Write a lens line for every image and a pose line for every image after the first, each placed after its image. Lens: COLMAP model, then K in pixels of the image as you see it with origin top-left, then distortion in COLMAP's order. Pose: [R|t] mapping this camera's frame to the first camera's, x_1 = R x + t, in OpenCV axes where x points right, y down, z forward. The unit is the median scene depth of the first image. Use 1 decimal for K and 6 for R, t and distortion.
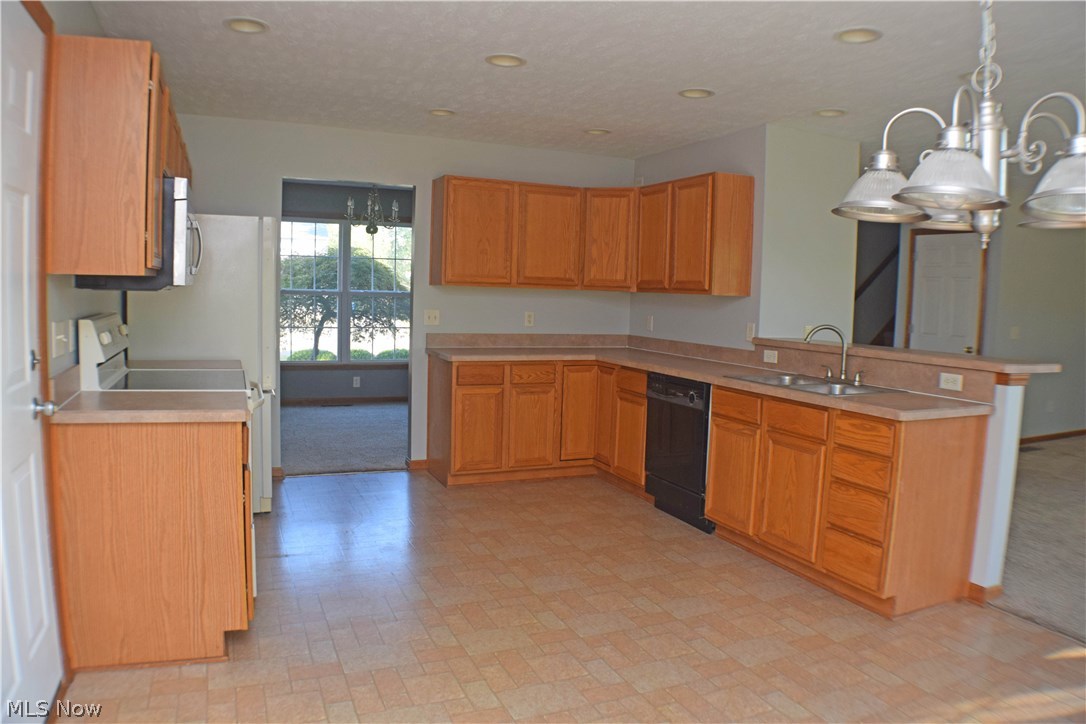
lens RADIAL K [[750.5, 0, 543.0], [0, 750.5, 362.0], [0, 0, 1]] dist [-0.147907, 0.006054]
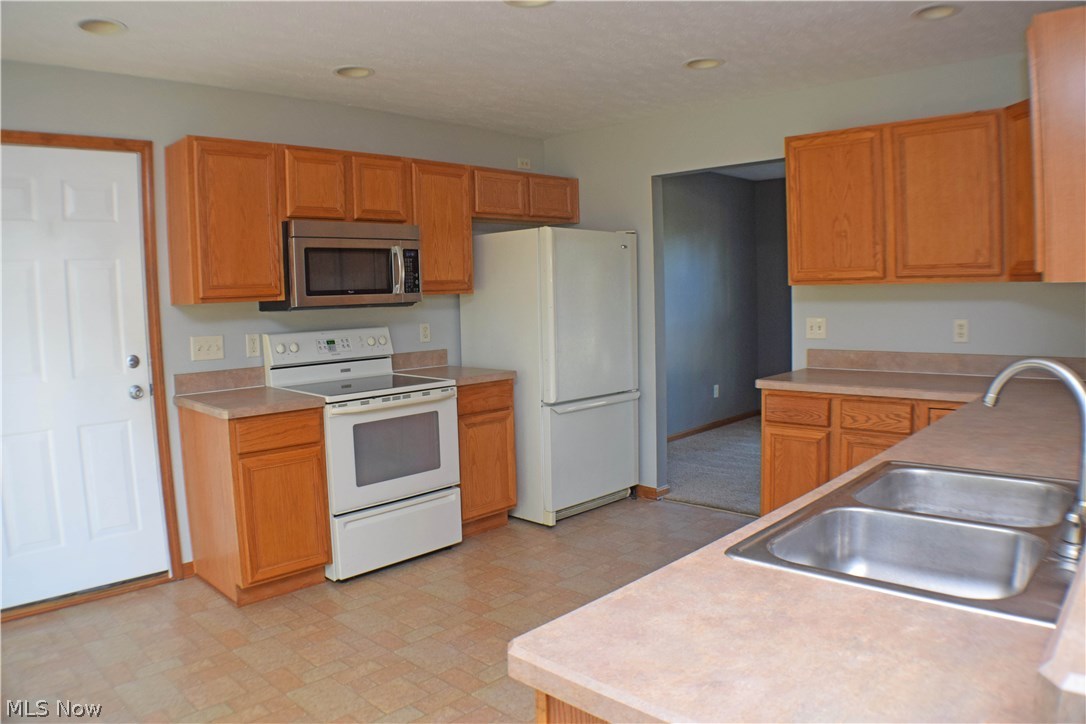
lens RADIAL K [[750.5, 0, 543.0], [0, 750.5, 362.0], [0, 0, 1]] dist [-0.147907, 0.006054]
pose [[0.382482, 0.043772, -0.922926, 0.675859], [-0.042611, 0.998650, 0.029704, -0.056066], [0.922980, 0.027965, 0.383830, 0.735561]]
